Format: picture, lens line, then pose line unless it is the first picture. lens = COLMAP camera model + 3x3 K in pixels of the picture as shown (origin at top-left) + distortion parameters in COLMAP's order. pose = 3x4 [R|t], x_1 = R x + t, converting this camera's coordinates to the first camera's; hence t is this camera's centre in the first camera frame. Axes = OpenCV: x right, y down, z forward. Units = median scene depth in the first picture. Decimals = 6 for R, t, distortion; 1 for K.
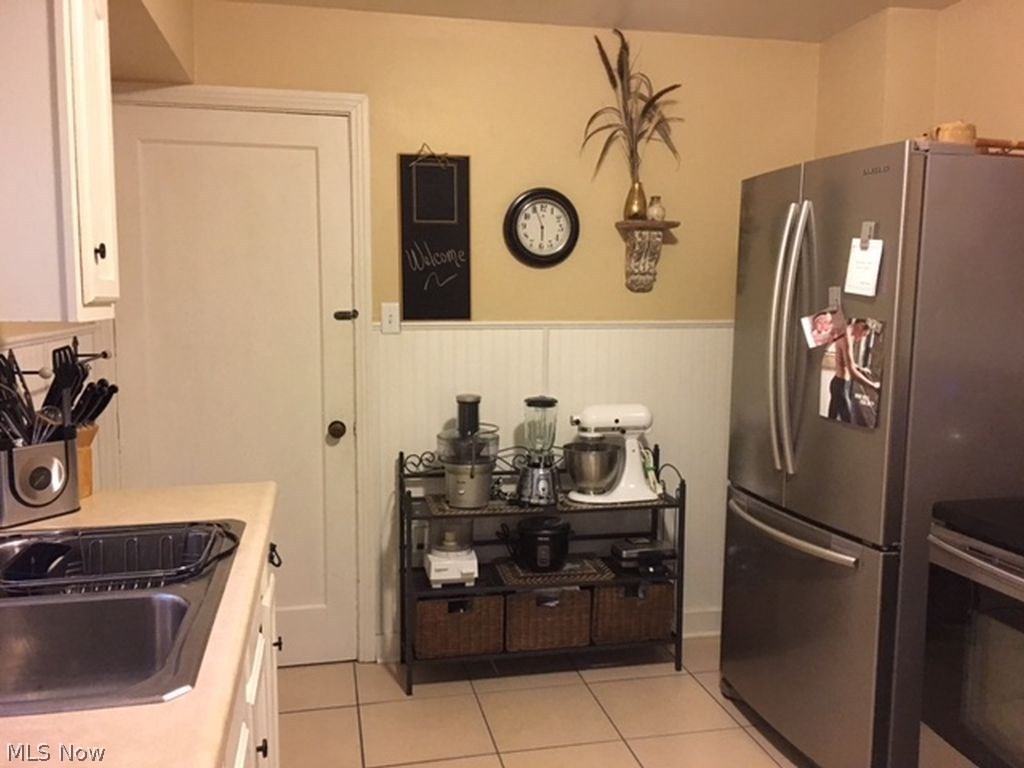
lens RADIAL K [[878.0, 0, 515.4], [0, 878.0, 381.1], [0, 0, 1]] dist [0.072344, -0.095419]
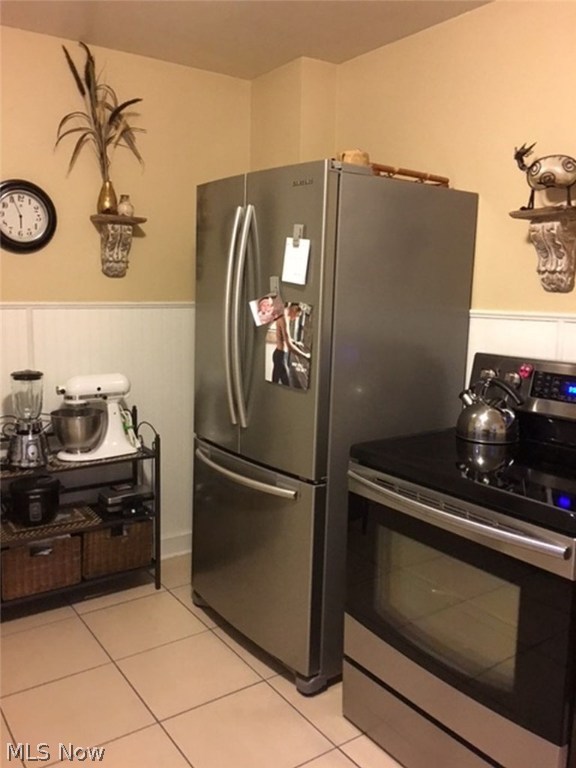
lens RADIAL K [[658.5, 0, 287.7], [0, 658.5, 385.3], [0, 0, 1]] dist [0.072344, -0.095419]
pose [[0.925228, -0.045544, 0.376668, 0.017398], [0.022870, 0.997659, 0.064453, -0.010448], [-0.378721, -0.051019, 0.924104, 0.099906]]
